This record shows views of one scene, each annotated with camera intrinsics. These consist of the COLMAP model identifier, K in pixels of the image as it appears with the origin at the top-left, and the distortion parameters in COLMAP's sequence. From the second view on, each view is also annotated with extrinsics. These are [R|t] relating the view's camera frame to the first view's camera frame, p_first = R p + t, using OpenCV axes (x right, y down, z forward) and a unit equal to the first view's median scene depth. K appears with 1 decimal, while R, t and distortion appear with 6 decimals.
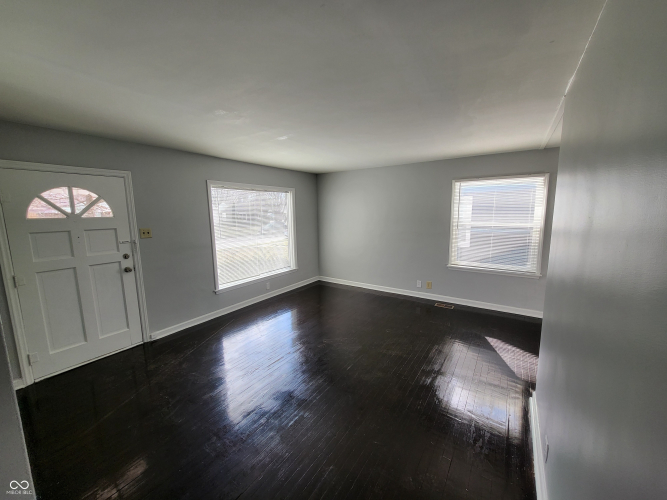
lens RADIAL K [[261.7, 0, 333.4], [0, 261.7, 249.5], [0, 0, 1]] dist [0.000558, 0.000144]
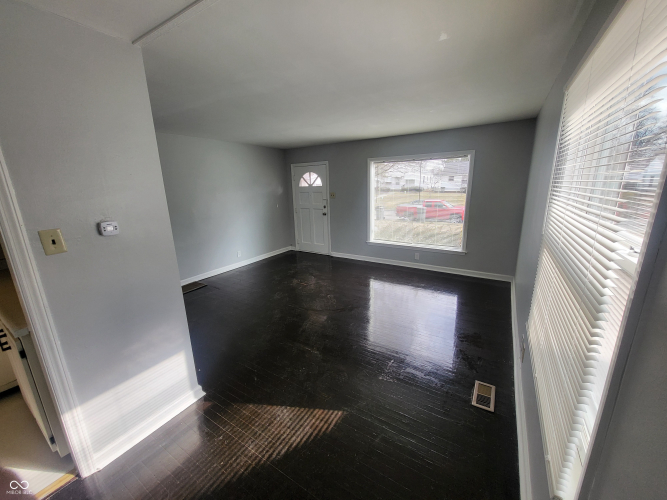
lens RADIAL K [[261.7, 0, 333.4], [0, 261.7, 247.7], [0, 0, 1]] dist [0.000558, 0.000144]
pose [[0.026038, 0.247113, -0.968637, 1.129633], [-0.121912, 0.962518, 0.242274, -0.156781], [0.992199, 0.111780, 0.055188, 0.975787]]
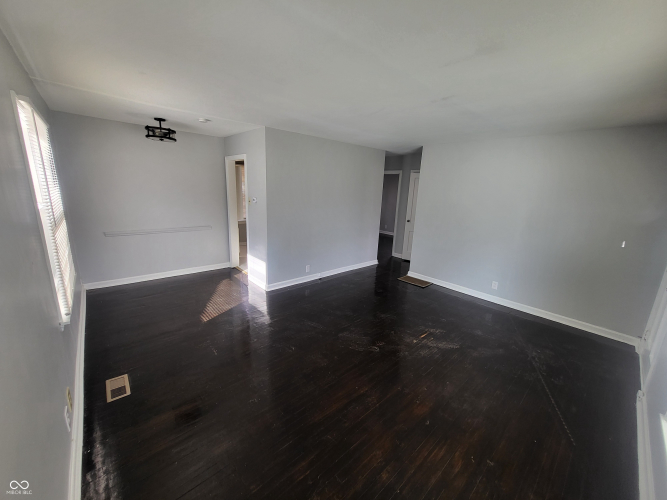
lens RADIAL K [[261.7, 0, 334.2], [0, 261.7, 250.1], [0, 0, 1]] dist [0.000558, 0.000144]
pose [[-0.968250, -0.081661, 0.236268, -0.067267], [0.008487, 0.933855, 0.357550, -0.259157], [-0.249838, 0.348203, -0.903513, 1.768413]]
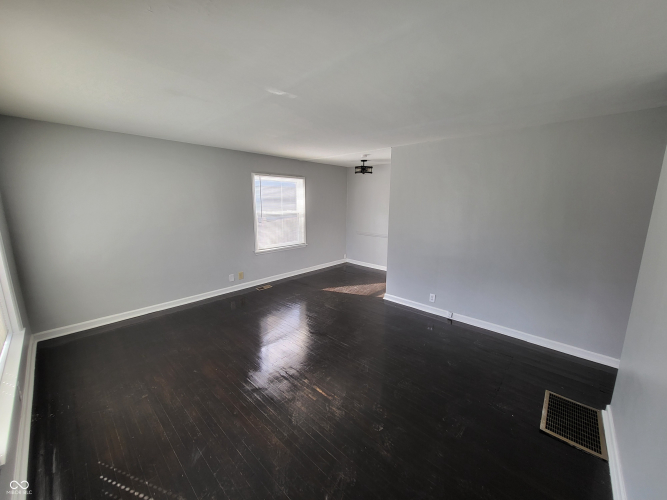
lens RADIAL K [[261.7, 0, 334.9], [0, 261.7, 248.7], [0, 0, 1]] dist [0.000558, 0.000144]
pose [[0.153075, -0.167701, 0.973881, -0.821935], [0.127085, 0.980653, 0.148892, -0.103983], [-0.980009, 0.100974, 0.171426, 0.714438]]
